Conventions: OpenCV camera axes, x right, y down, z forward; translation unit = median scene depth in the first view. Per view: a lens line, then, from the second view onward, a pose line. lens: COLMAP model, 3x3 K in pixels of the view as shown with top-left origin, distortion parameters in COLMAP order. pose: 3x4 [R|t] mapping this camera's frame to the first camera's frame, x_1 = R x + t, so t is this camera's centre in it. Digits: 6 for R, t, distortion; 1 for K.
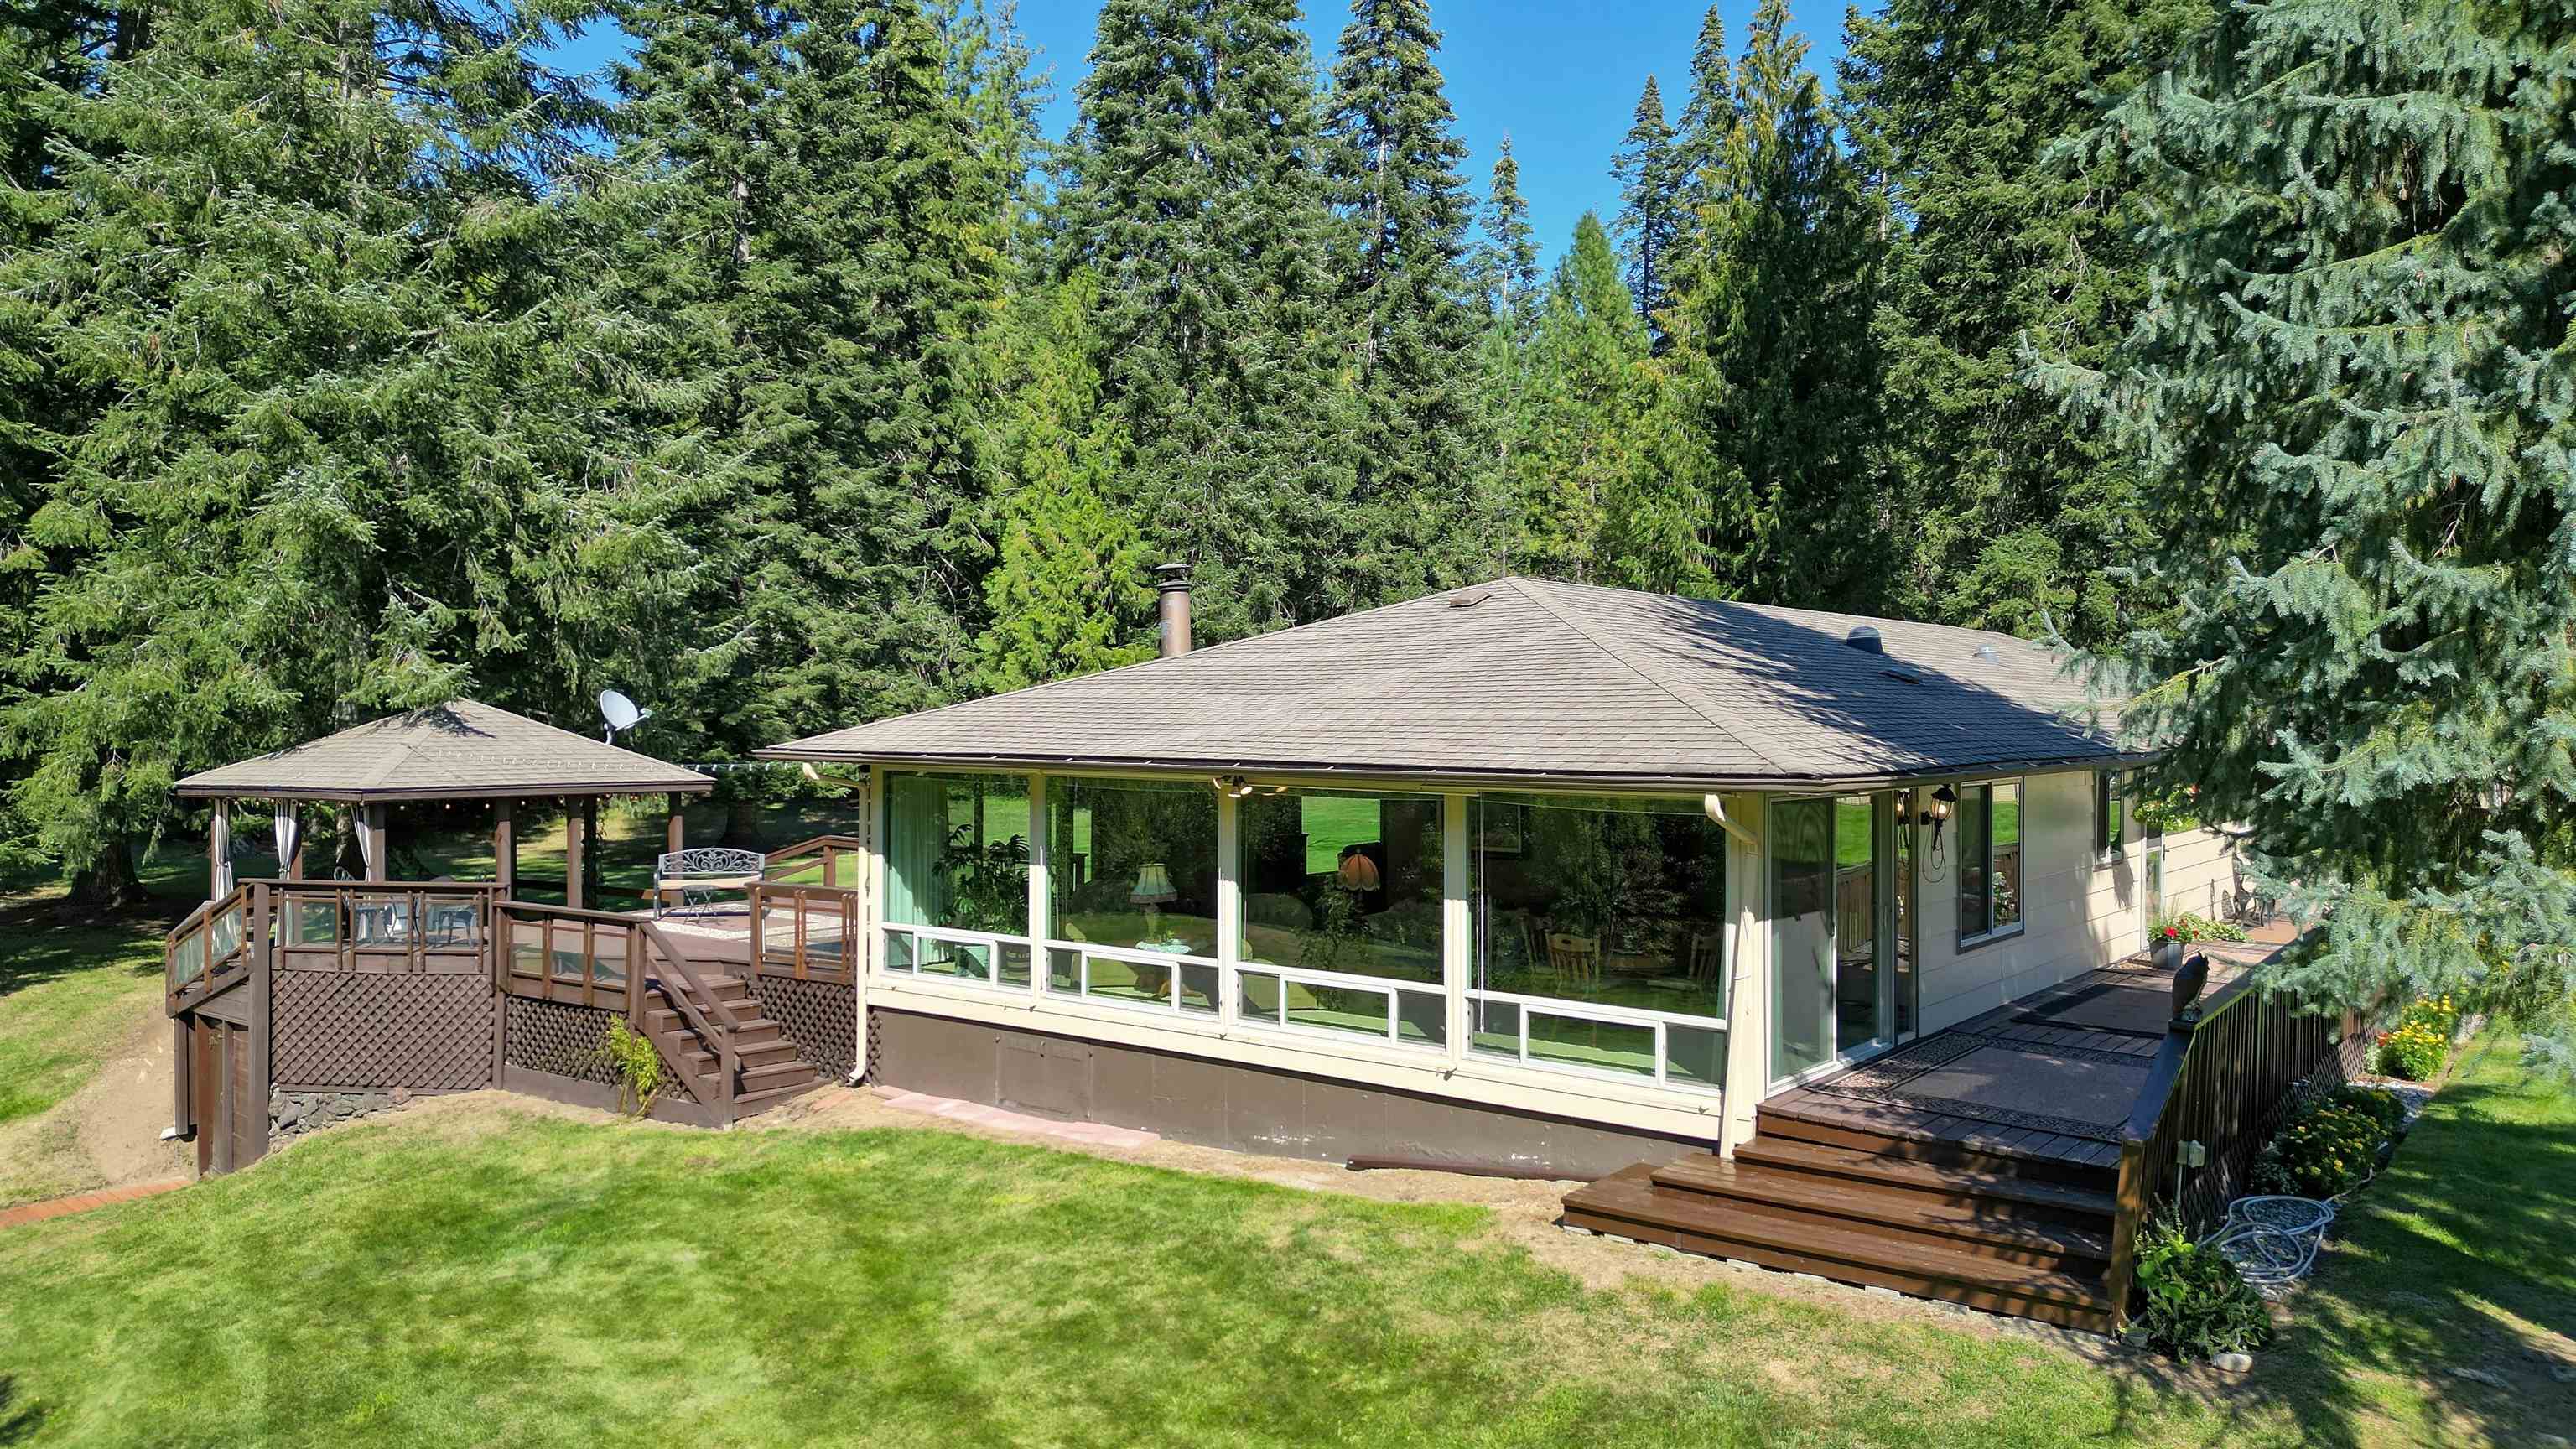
lens RADIAL K [[1784.9, 0, 1286.5], [0, 1784.9, 733.3], [0, 0, 1]] dist [0.094338, -0.096138]
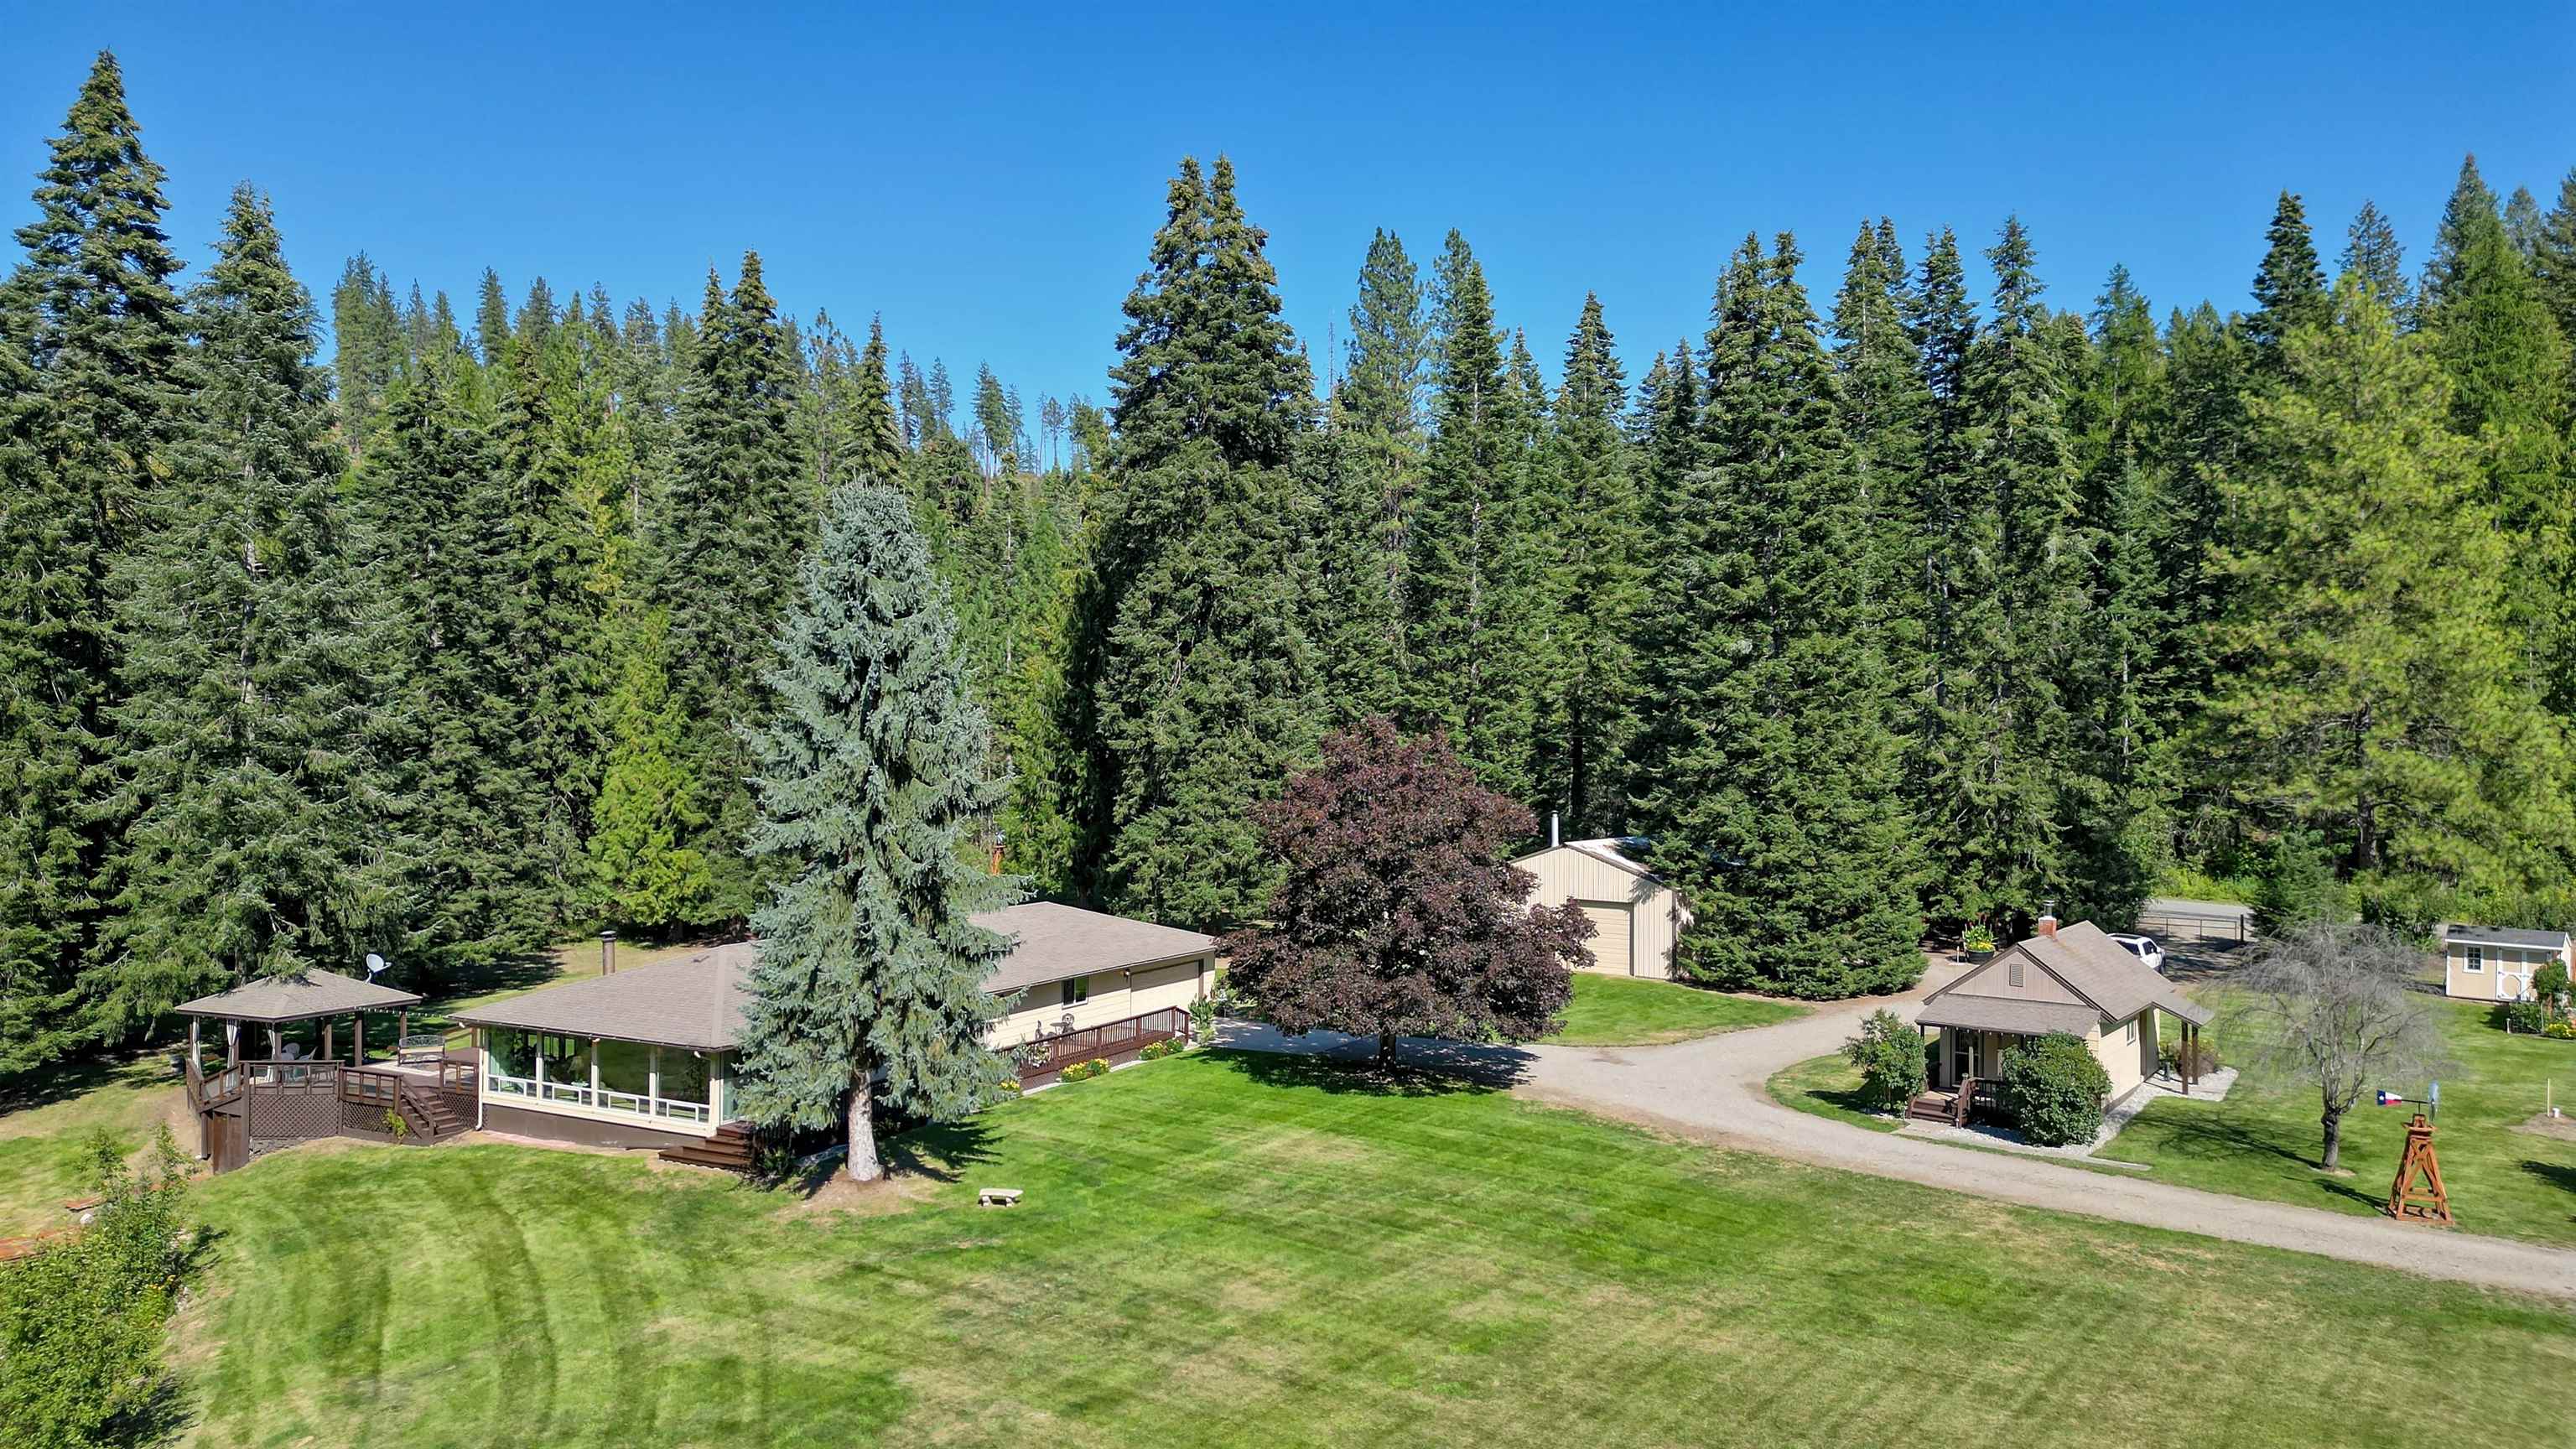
lens RADIAL K [[1795.8, 0, 1288.0], [0, 1795.8, 724.5], [0, 0, 1]] dist [0.040203, -0.003920]
pose [[0.987772, 0.002958, 0.155878, 0.420414], [-0.000651, 0.999890, -0.014846, -0.295311], [-0.155904, 0.014563, 0.987665, -1.489384]]
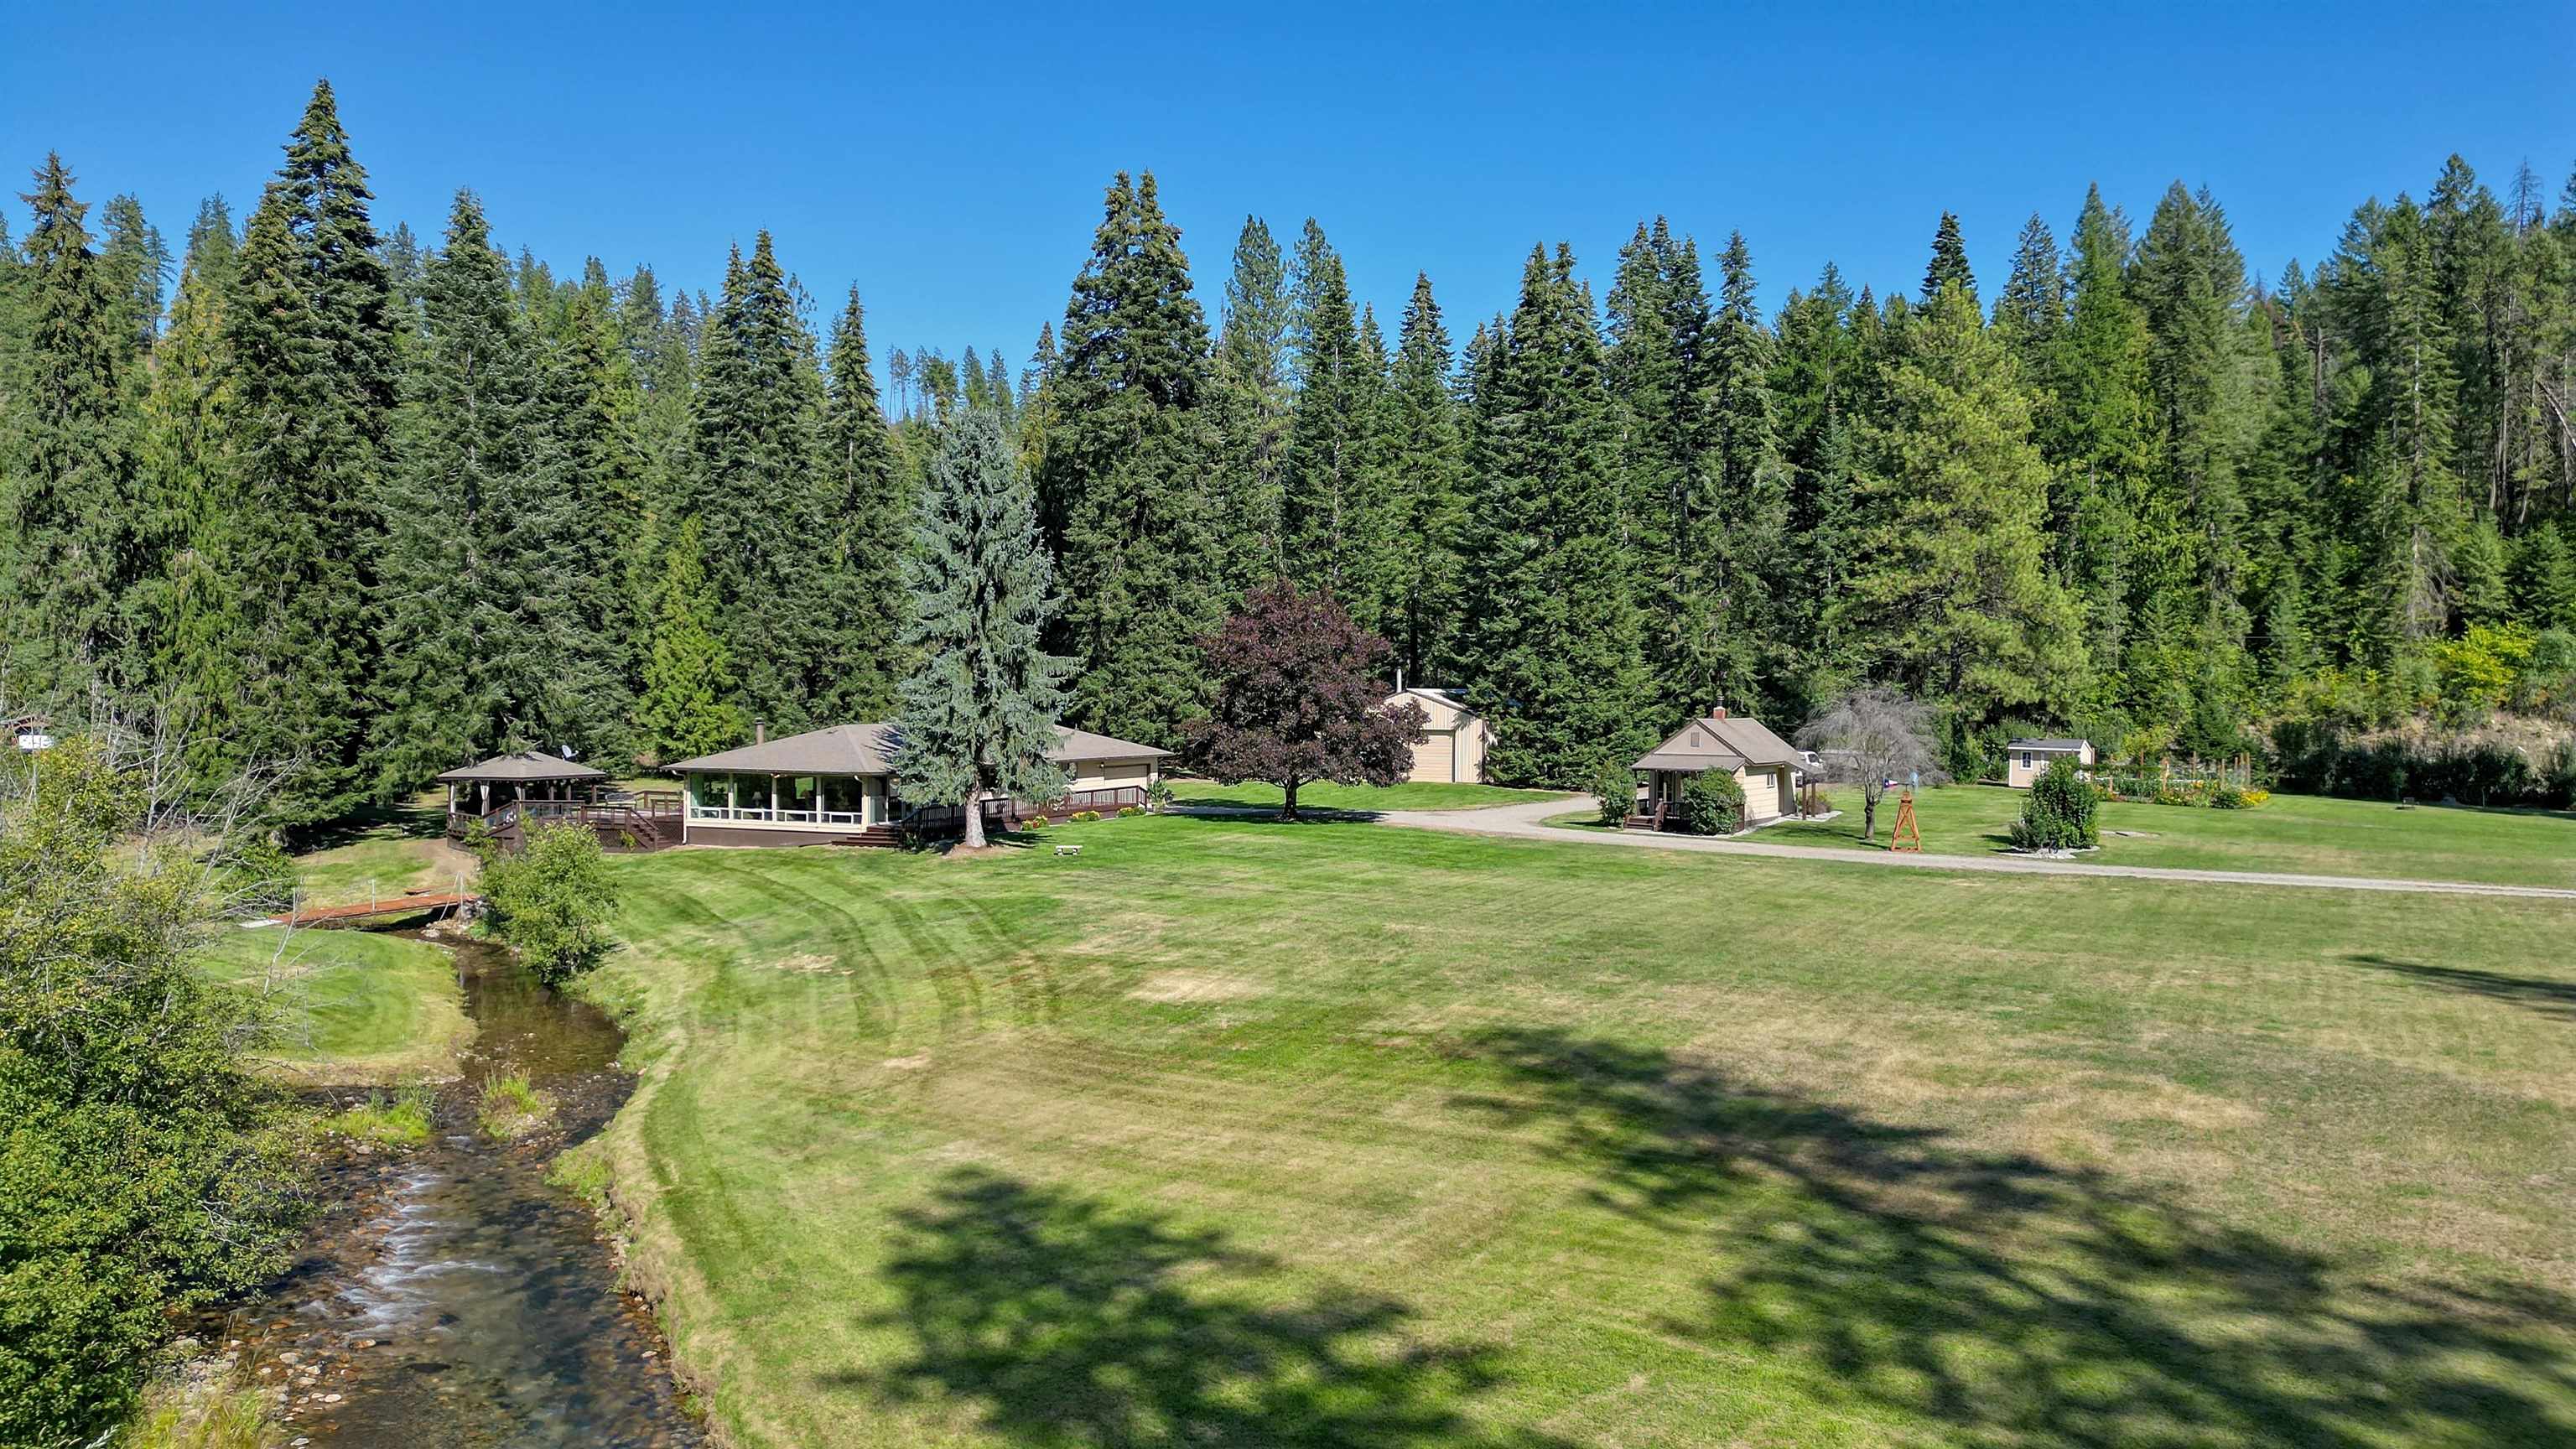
lens RADIAL K [[1784.9, 0, 1286.5], [0, 1784.9, 733.3], [0, 0, 1]] dist [0.094338, -0.096138]
pose [[0.969206, -0.003710, 0.246223, 0.069886], [0.000539, 0.999916, 0.012943, -0.089918], [-0.246250, -0.012411, 0.969127, -2.501591]]
